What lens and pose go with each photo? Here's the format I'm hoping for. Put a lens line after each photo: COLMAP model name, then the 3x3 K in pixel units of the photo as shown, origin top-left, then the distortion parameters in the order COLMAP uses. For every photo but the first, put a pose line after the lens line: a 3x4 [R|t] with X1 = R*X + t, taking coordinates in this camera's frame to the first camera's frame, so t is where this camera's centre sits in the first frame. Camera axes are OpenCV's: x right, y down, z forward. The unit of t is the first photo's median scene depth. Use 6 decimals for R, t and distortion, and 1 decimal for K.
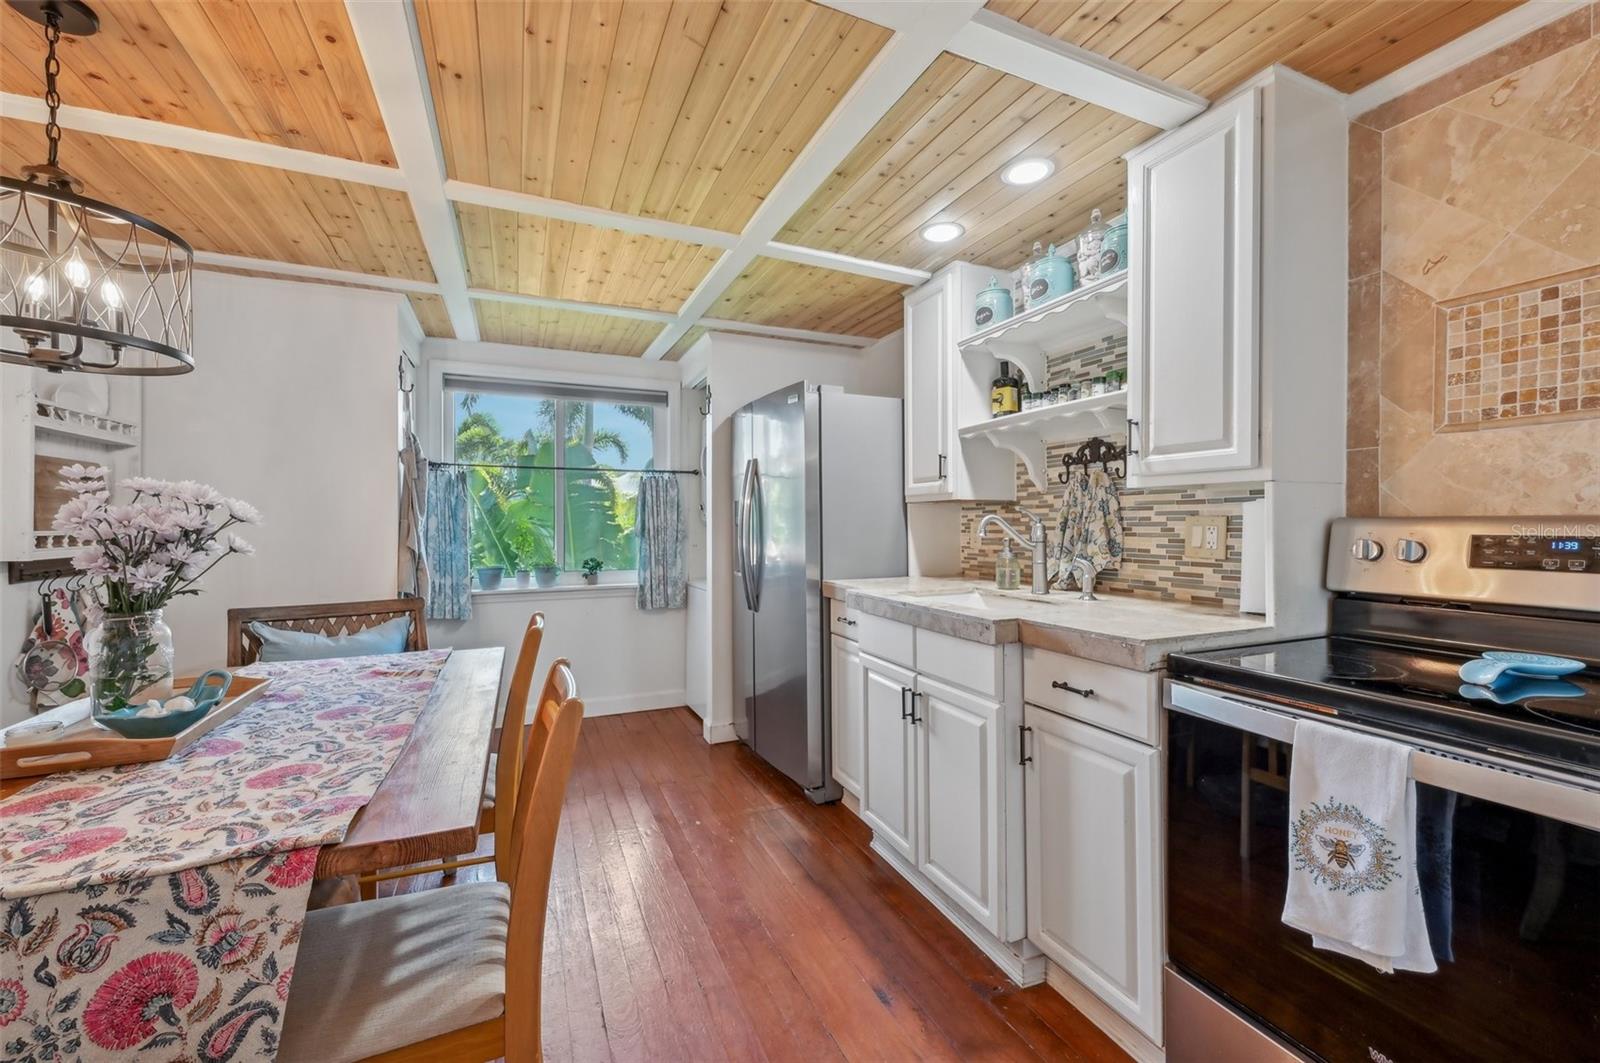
lens RADIAL K [[640.4, 0, 796.7], [0, 640.4, 522.7], [0, 0, 1]] dist [-0.001193, -0.000149]
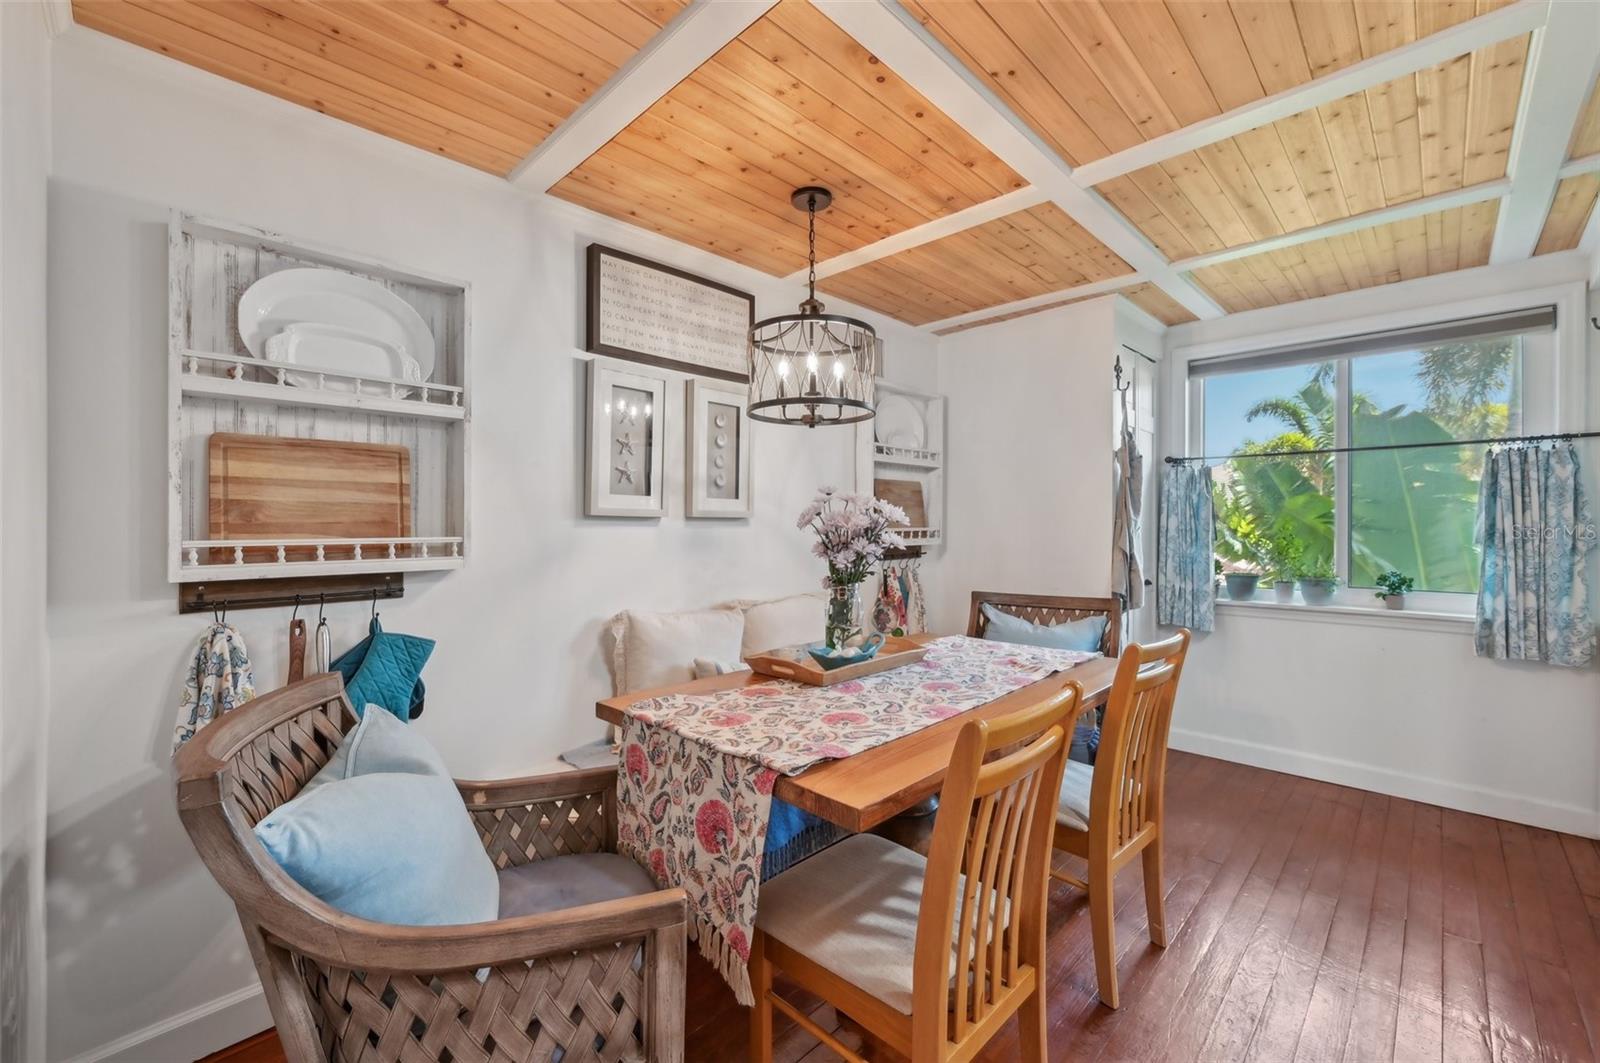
lens RADIAL K [[655.7, 0, 799.5], [0, 655.7, 521.1], [0, 0, 1]] dist [0.001284, -0.000026]
pose [[0.374440, -0.003455, -0.927245, 0.314978], [0.001288, 0.999994, -0.003206, 0.000693], [0.927250, 0.000006, 0.374442, 0.339471]]
